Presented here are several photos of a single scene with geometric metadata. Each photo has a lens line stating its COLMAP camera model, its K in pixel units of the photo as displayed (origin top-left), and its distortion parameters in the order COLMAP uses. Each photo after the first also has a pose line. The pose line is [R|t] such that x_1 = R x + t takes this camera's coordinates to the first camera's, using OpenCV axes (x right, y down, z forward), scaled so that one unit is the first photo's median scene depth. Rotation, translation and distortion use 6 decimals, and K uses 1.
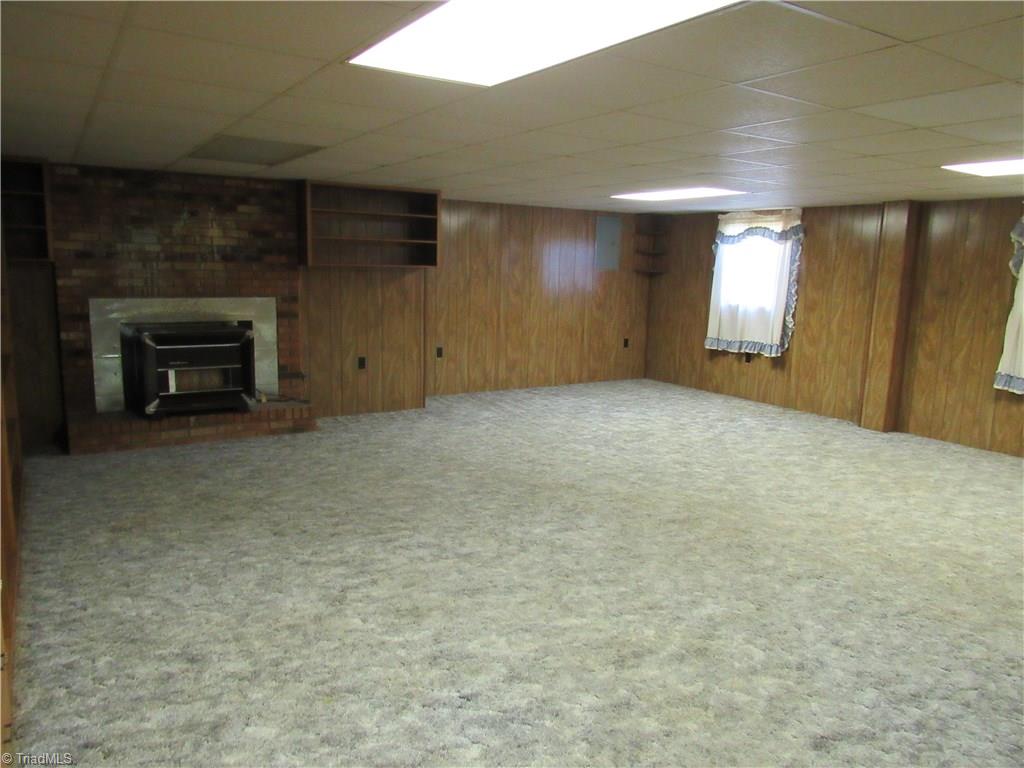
lens RADIAL K [[734.0, 0, 517.5], [0, 734.0, 383.9], [0, 0, 1]] dist [-0.024094, 0.004280]
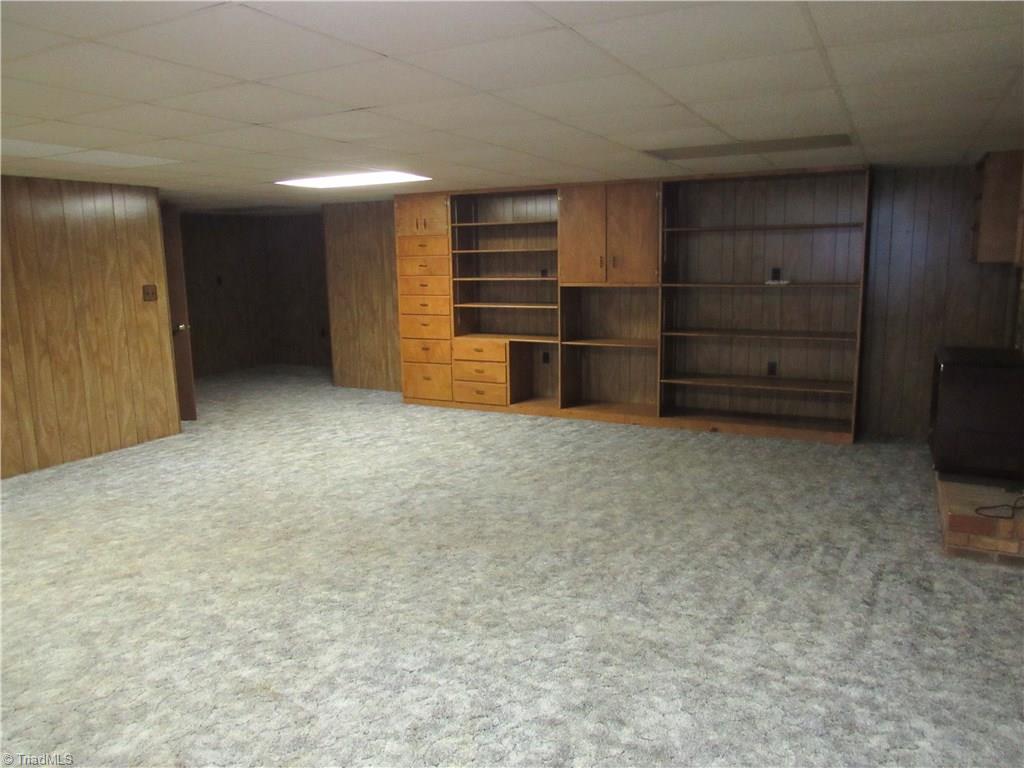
lens RADIAL K [[734.0, 0, 515.1], [0, 734.0, 380.8], [0, 0, 1]] dist [-0.024094, 0.004280]
pose [[-0.871233, 0.071918, -0.485573, 0.324121], [-0.083397, 0.953141, 0.290805, -0.229061], [0.483734, 0.293854, -0.824410, 1.428979]]
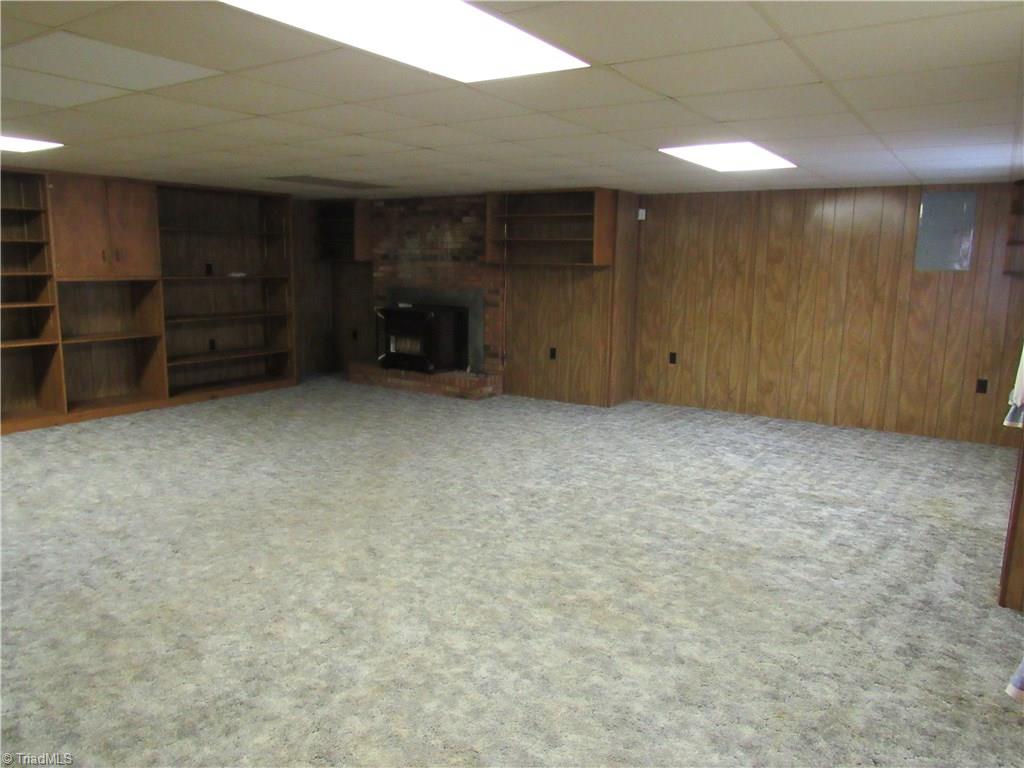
lens RADIAL K [[734.0, 0, 509.6], [0, 734.0, 386.4], [0, 0, 1]] dist [-0.024094, 0.004280]
pose [[0.397392, 0.137183, -0.907337, 0.946579], [-0.154618, 0.984636, 0.081151, -0.073196], [0.904529, 0.108042, 0.412497, 0.621720]]
